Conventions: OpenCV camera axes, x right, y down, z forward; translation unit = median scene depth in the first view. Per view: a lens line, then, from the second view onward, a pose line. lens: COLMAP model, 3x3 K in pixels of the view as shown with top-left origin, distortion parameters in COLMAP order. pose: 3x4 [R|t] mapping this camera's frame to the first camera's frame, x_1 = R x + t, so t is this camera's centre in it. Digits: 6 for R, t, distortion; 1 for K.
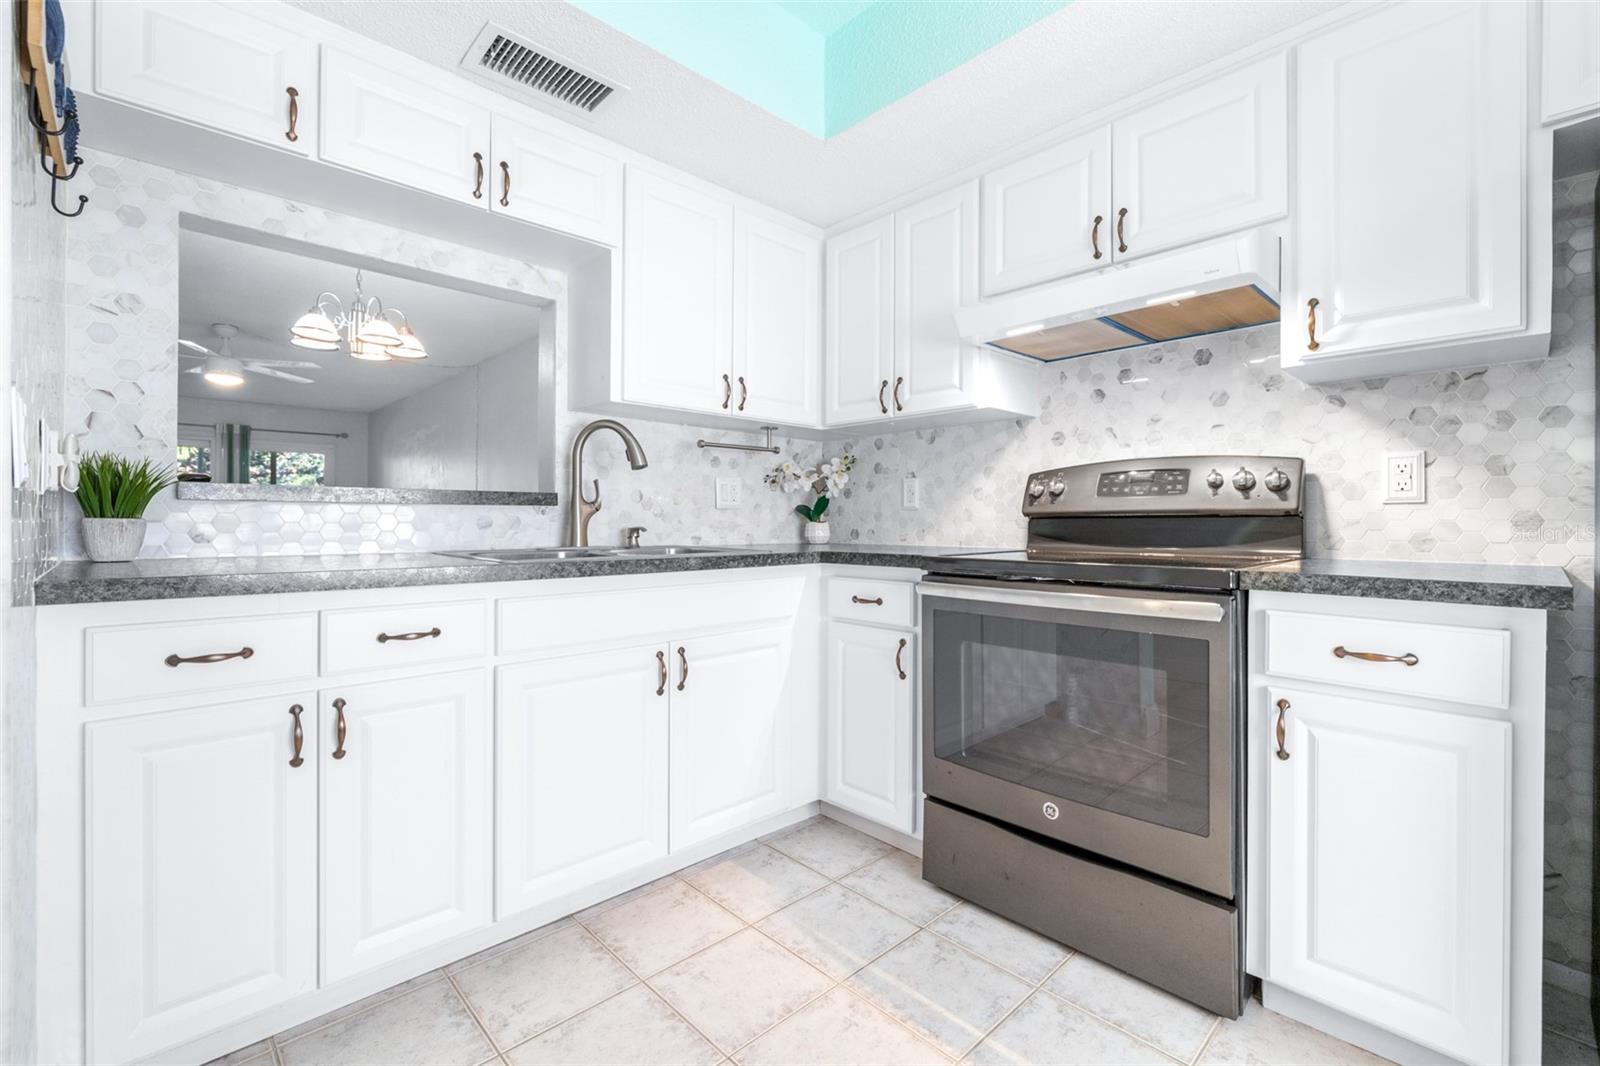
lens RADIAL K [[685.5, 0, 792.8], [0, 685.5, 530.9], [0, 0, 1]] dist [-0.004317, 0.001011]
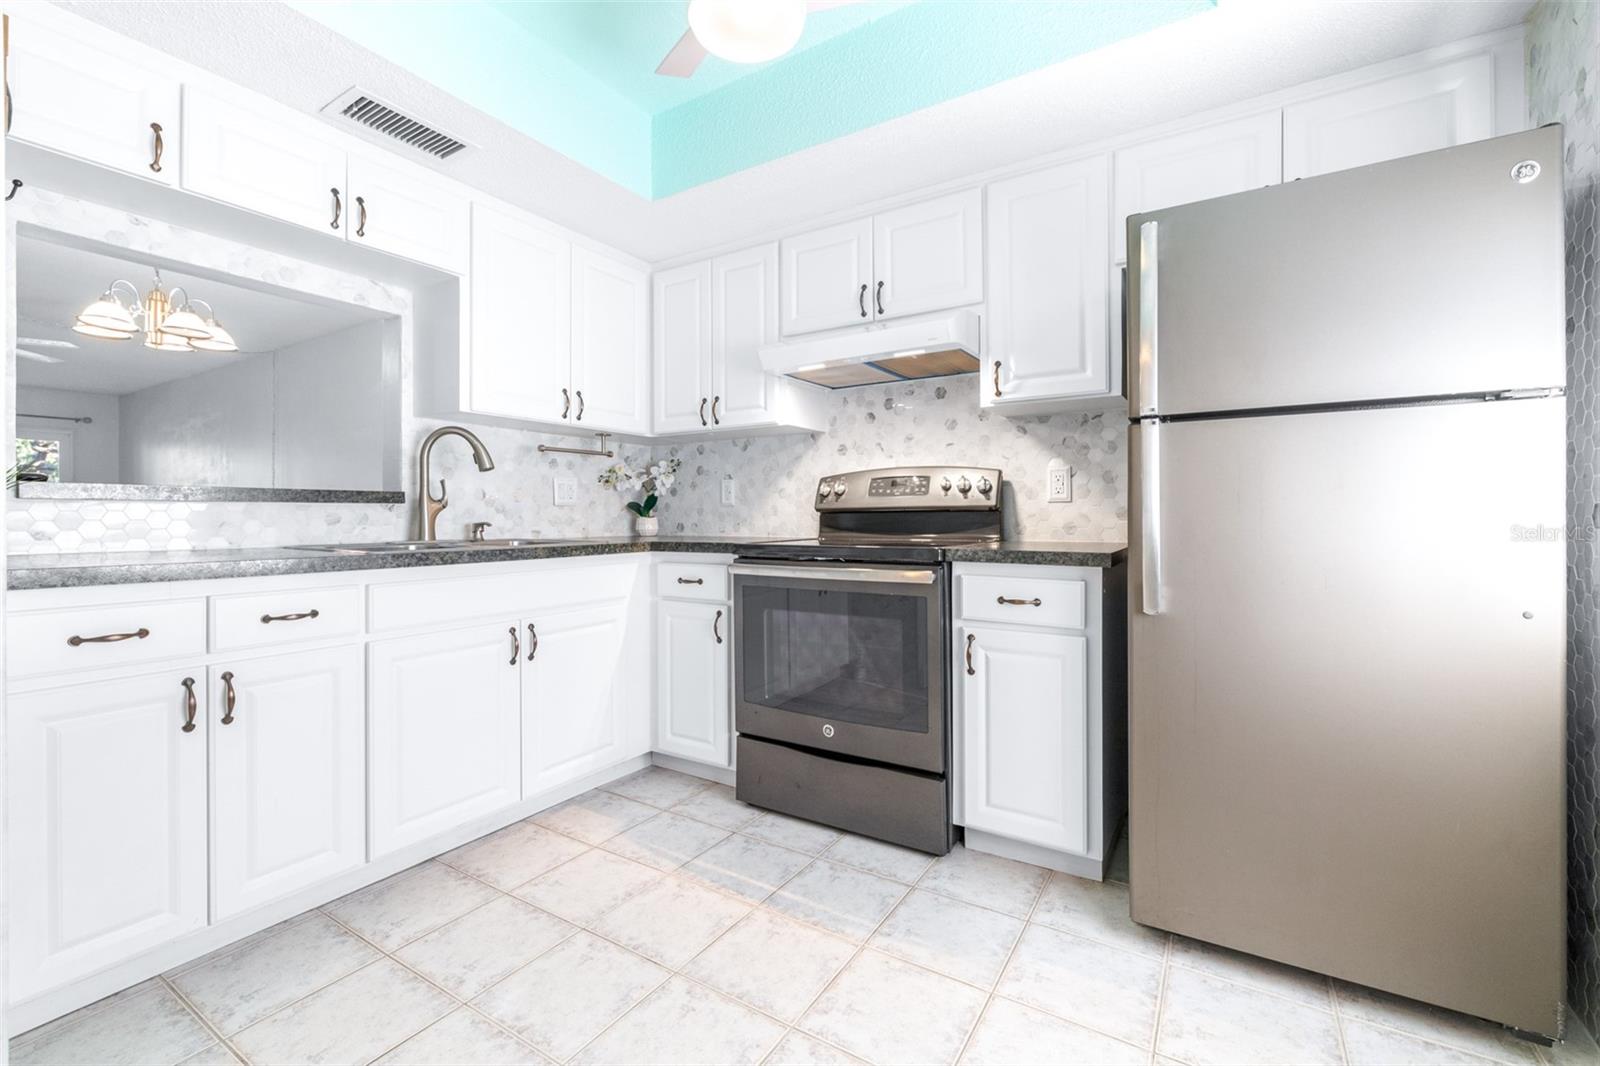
lens RADIAL K [[685.5, 0, 796.0], [0, 685.5, 520.5], [0, 0, 1]] dist [-0.004317, 0.001011]
pose [[0.968304, -0.007112, 0.249675, -0.014709], [0.009194, 0.999932, -0.007173, 0.004700], [-0.249607, 0.009241, 0.968303, -0.257417]]
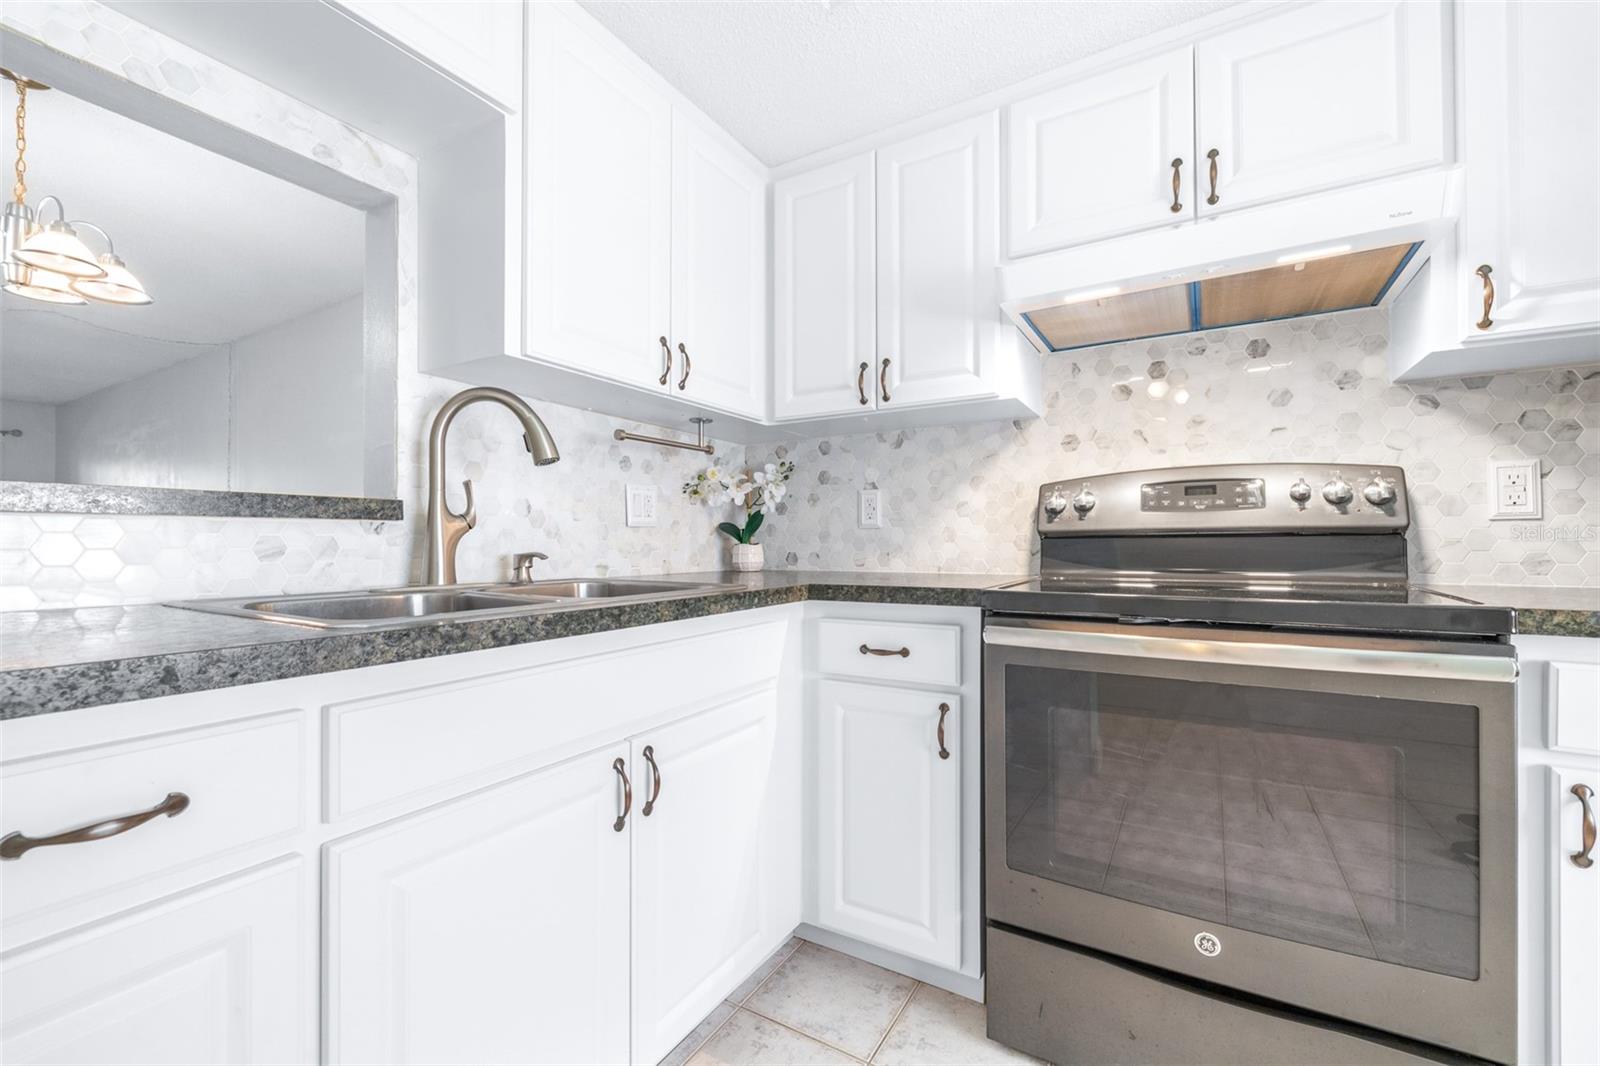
lens RADIAL K [[685.5, 0, 797.8], [0, 685.5, 541.6], [0, 0, 1]] dist [-0.004317, 0.001011]
pose [[0.962157, -0.004350, 0.272463, -0.203131], [0.008840, 0.999845, -0.015254, -0.005551], [-0.272354, 0.017086, 0.962045, 0.369050]]
